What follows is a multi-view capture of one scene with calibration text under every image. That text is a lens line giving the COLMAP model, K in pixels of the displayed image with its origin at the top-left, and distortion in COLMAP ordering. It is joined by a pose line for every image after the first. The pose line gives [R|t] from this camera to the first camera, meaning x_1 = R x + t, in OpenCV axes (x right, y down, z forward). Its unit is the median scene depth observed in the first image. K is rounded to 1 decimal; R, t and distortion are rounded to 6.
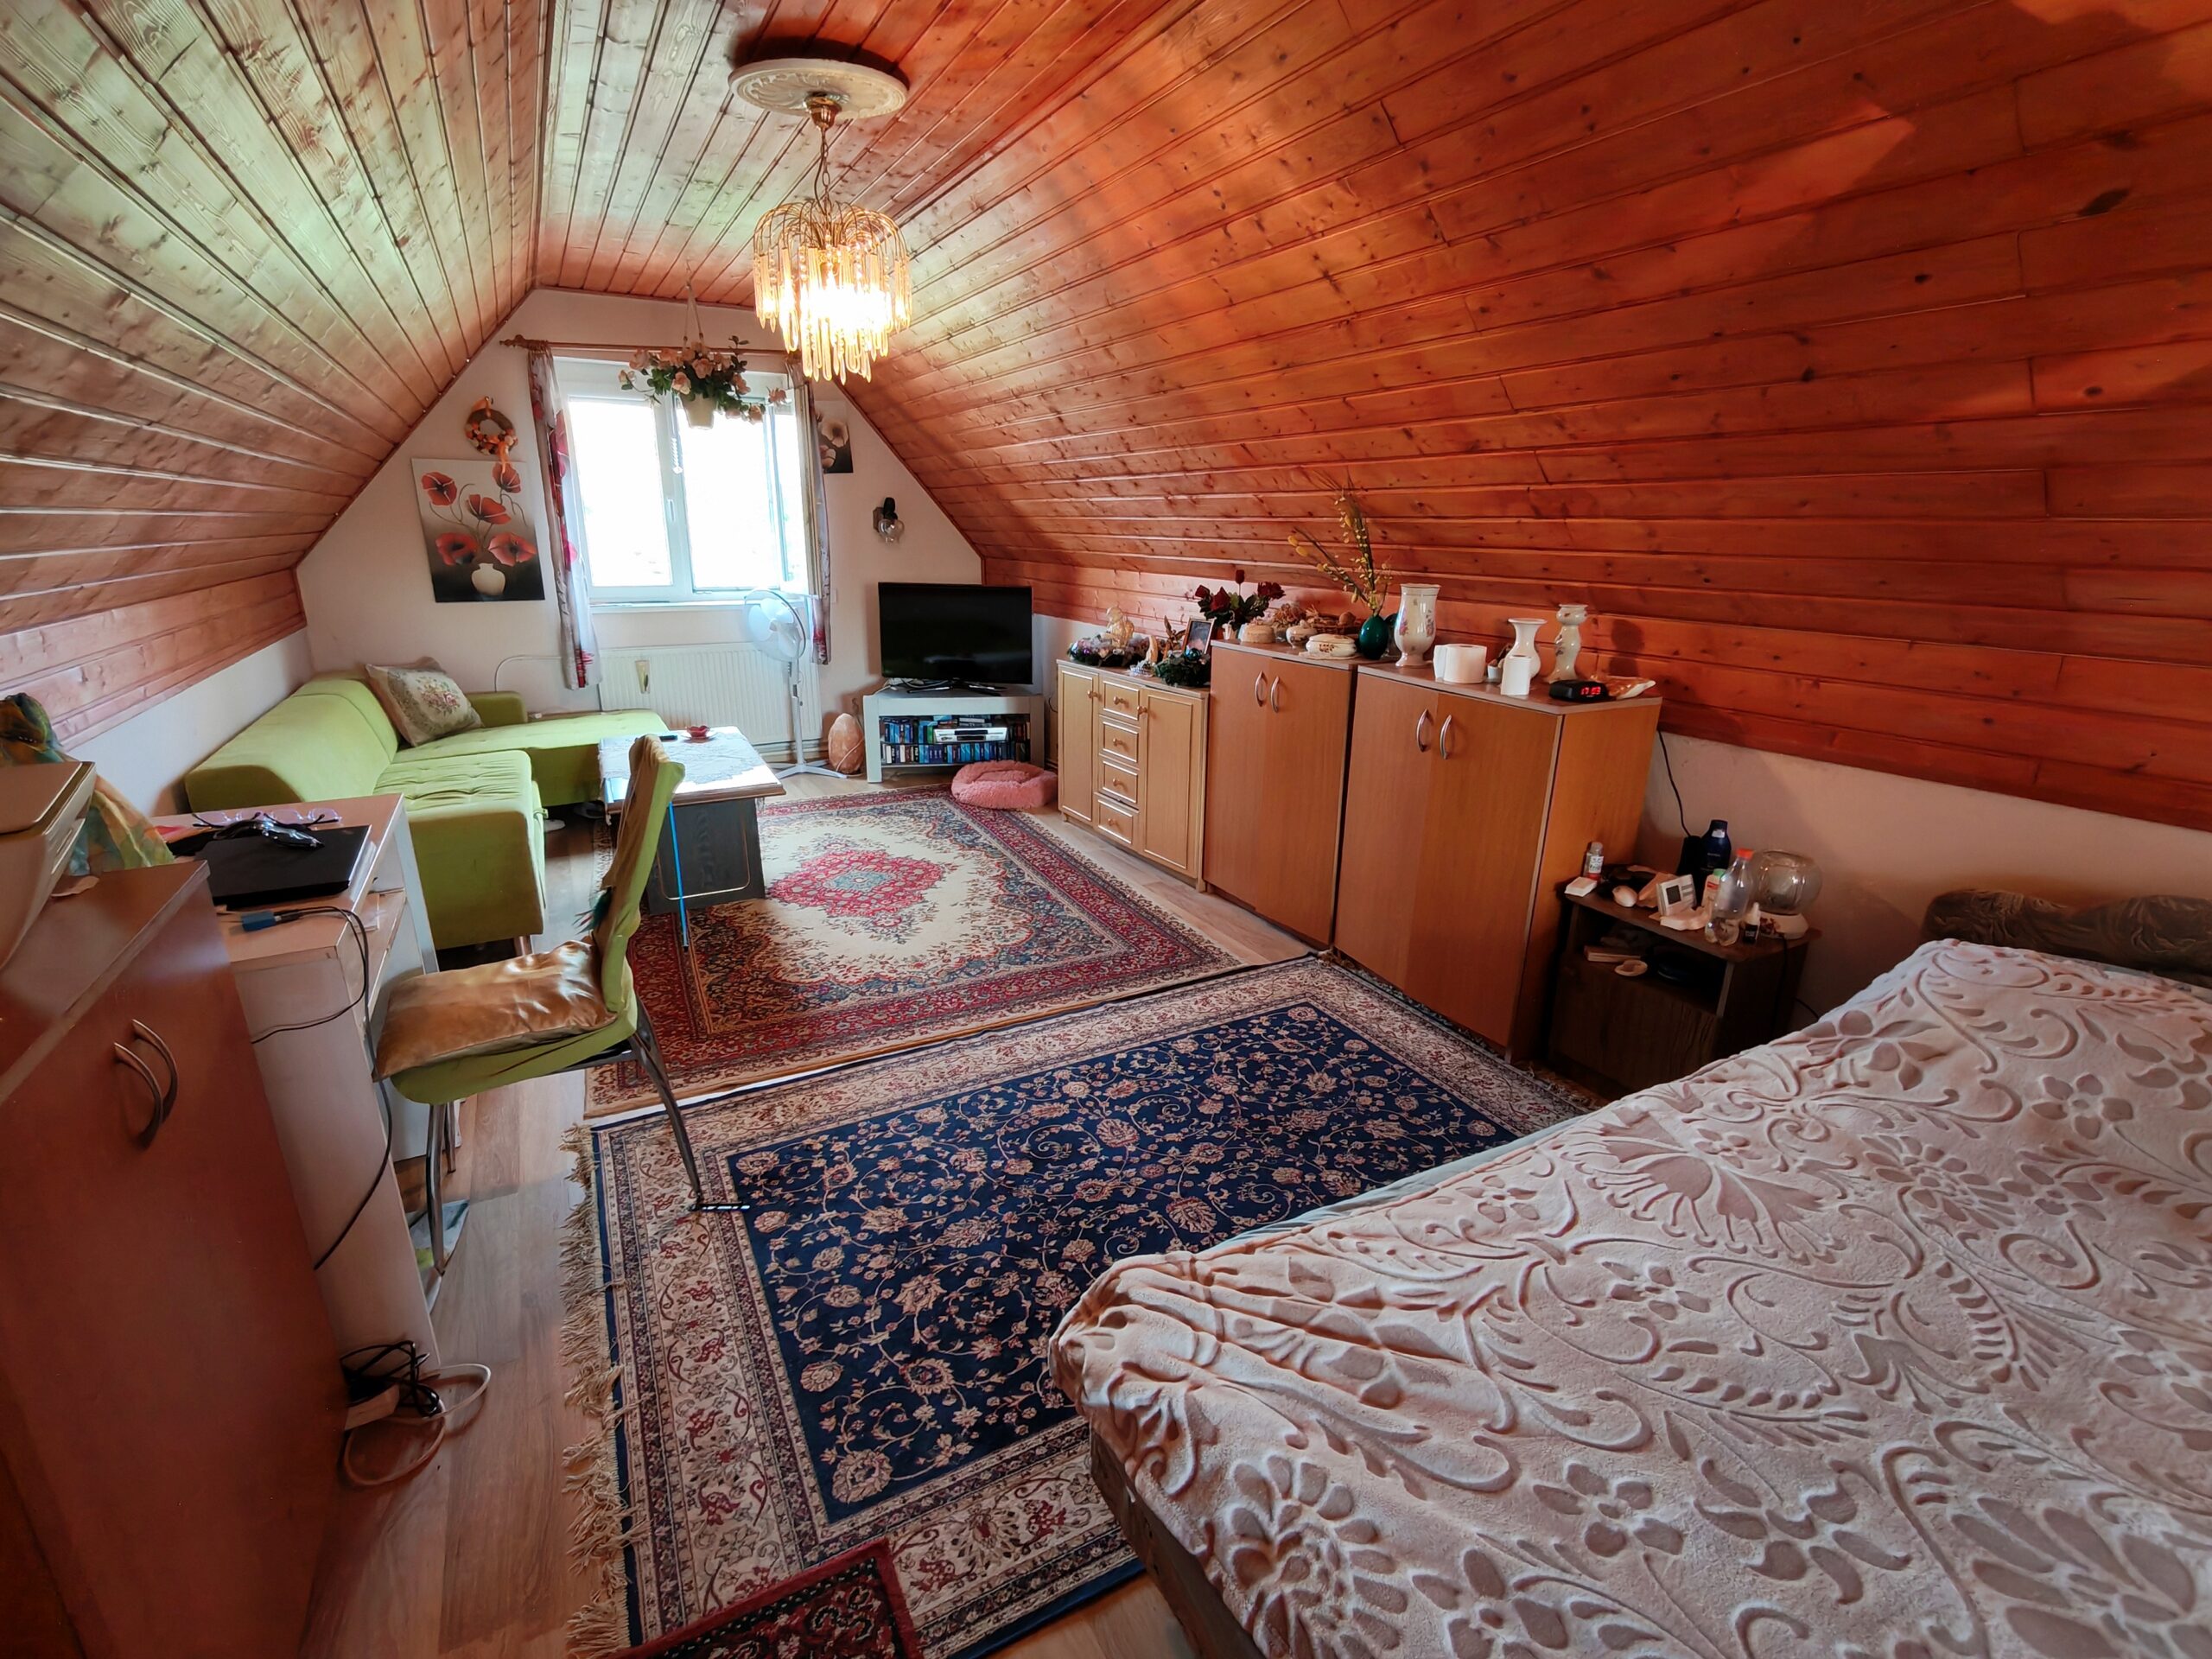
lens RADIAL K [[1009.6, 0, 1106.2], [0, 1009.6, 835.4], [0, 0, 1]] dist [-0.003250, 0.001880]
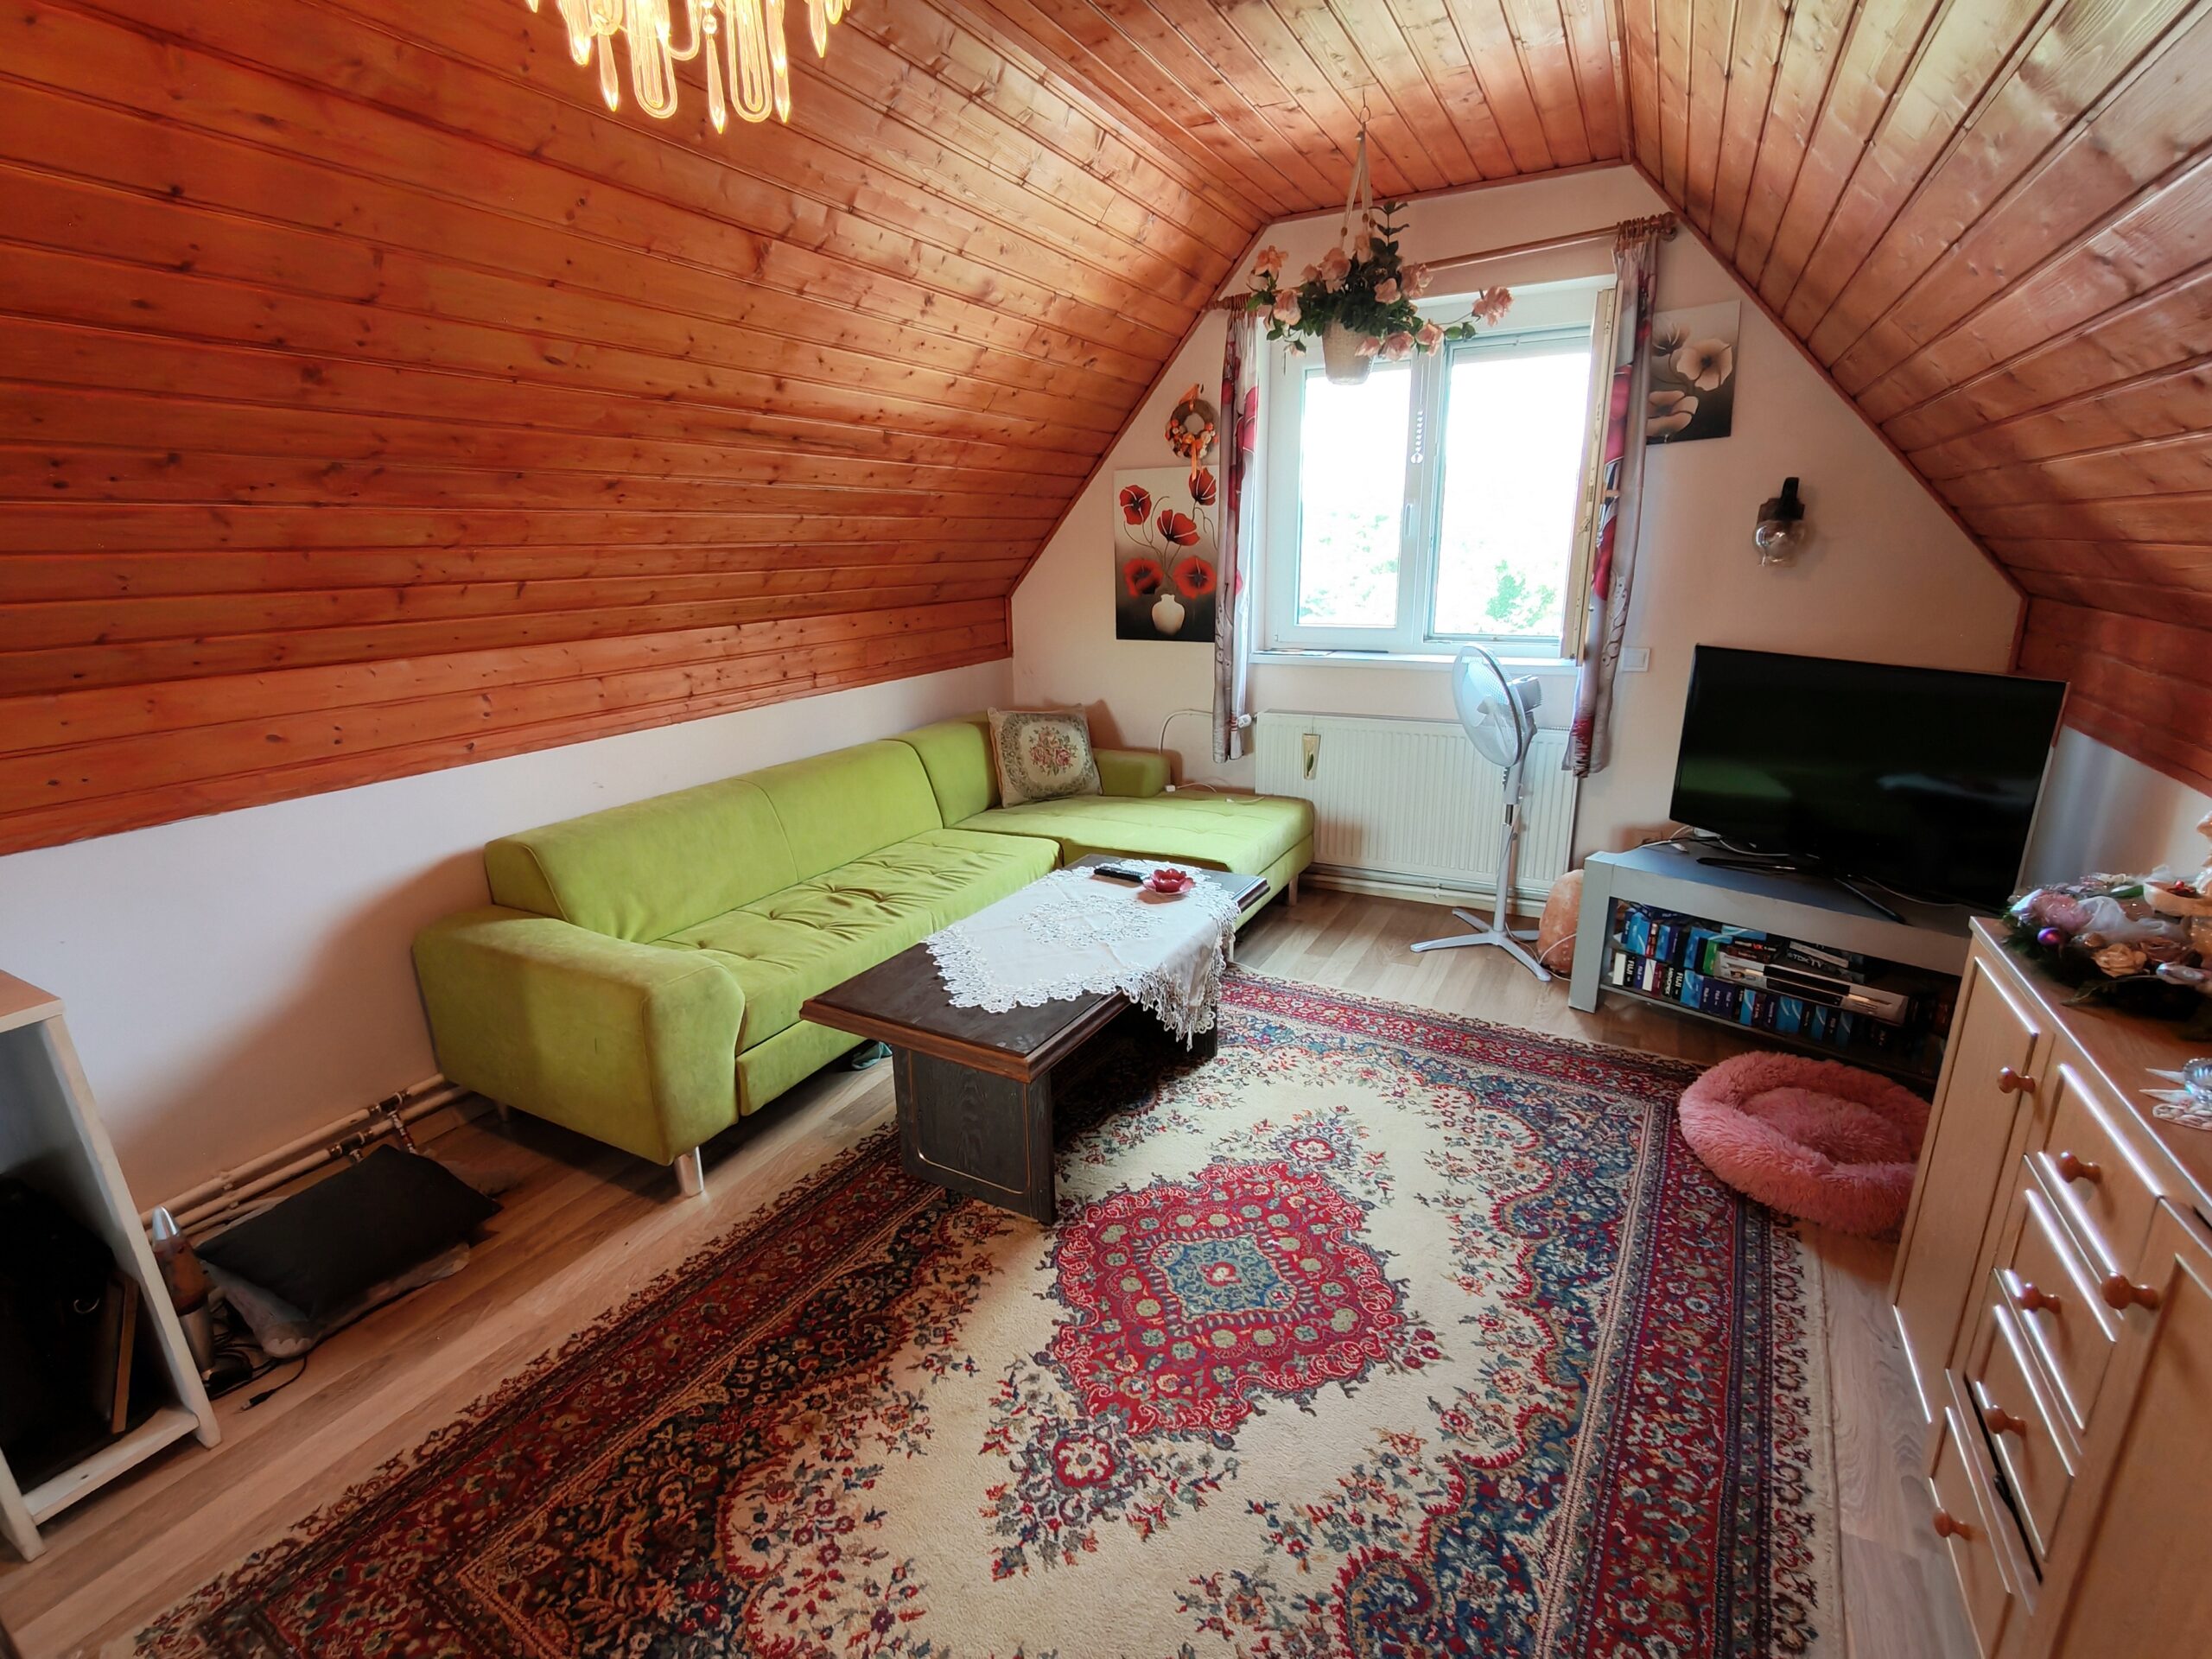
lens RADIAL K [[1009.6, 0, 1101.4], [0, 1009.6, 834.4], [0, 0, 1]] dist [-0.003250, 0.001880]
pose [[0.538661, 0.215318, -0.814544, 0.067600], [-0.225403, 0.968381, 0.106923, -0.183894], [0.811811, 0.126006, 0.570162, 0.604164]]
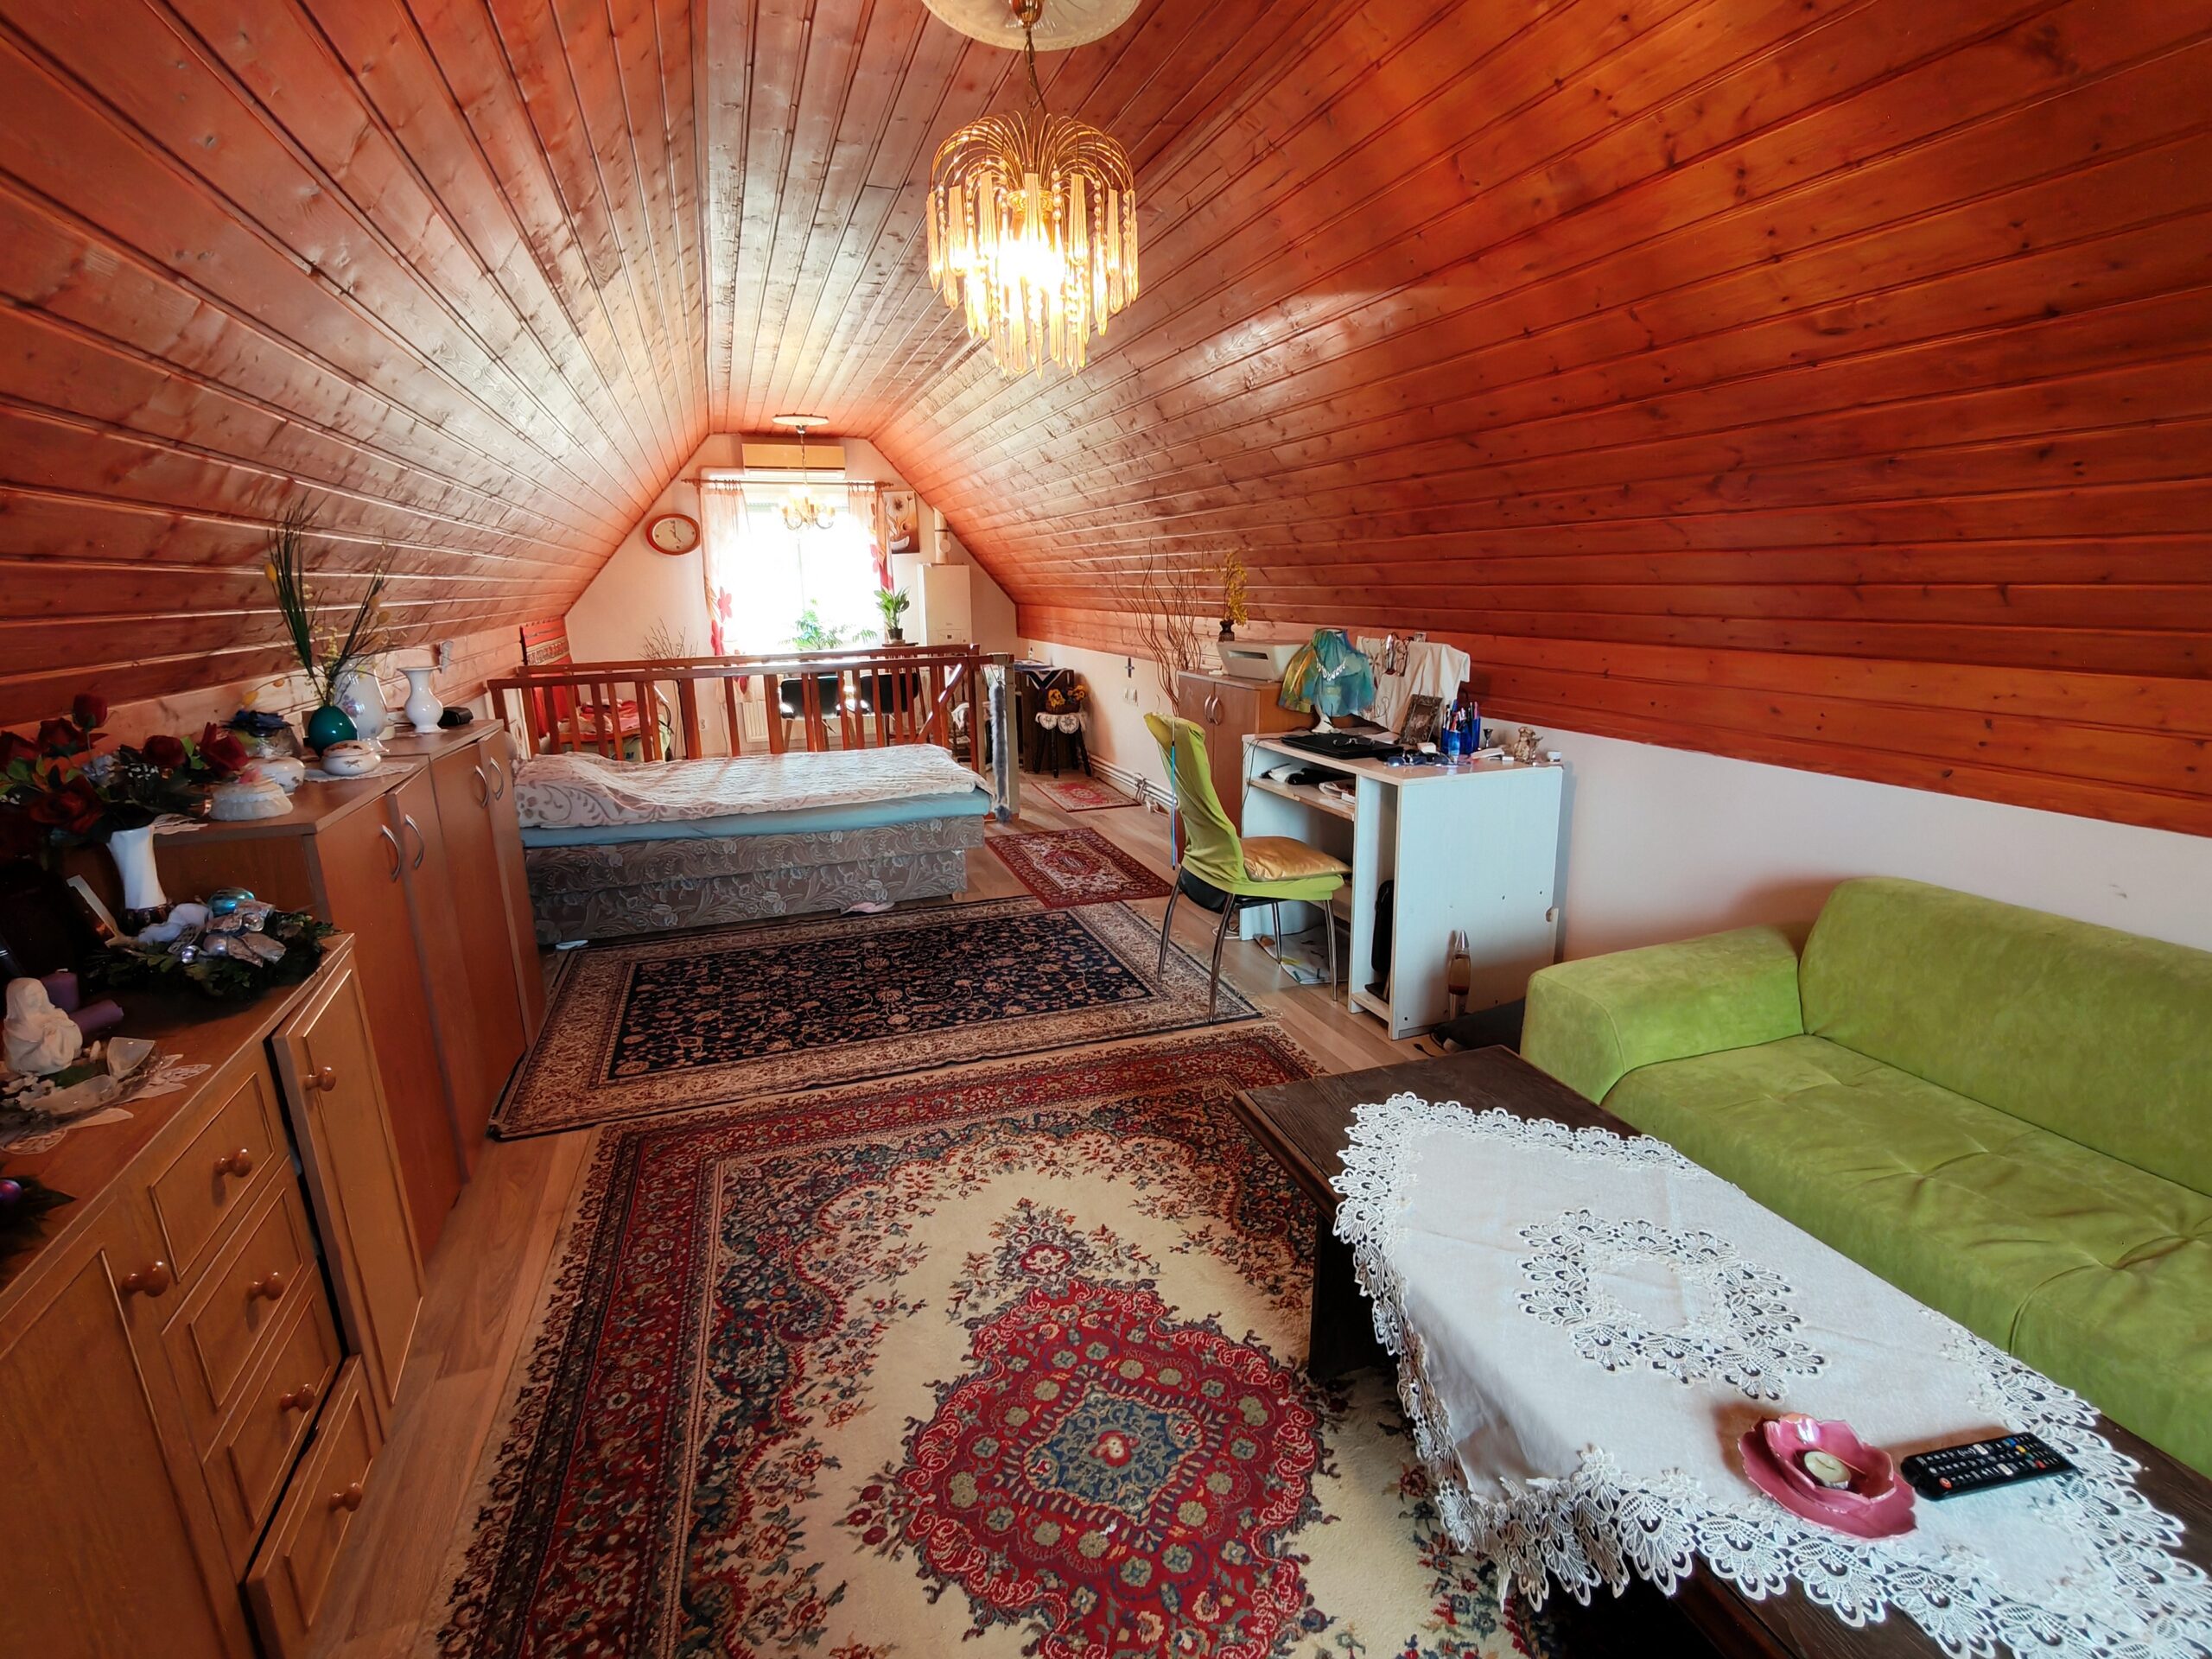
lens RADIAL K [[1009.6, 0, 1102.6], [0, 1009.6, 838.5], [0, 0, 1]] dist [-0.003250, 0.001880]
pose [[-0.988713, -0.027654, 0.147251, -0.270408], [0.053824, 0.851648, 0.521343, -0.341785], [-0.139823, 0.523384, -0.840547, 1.121685]]
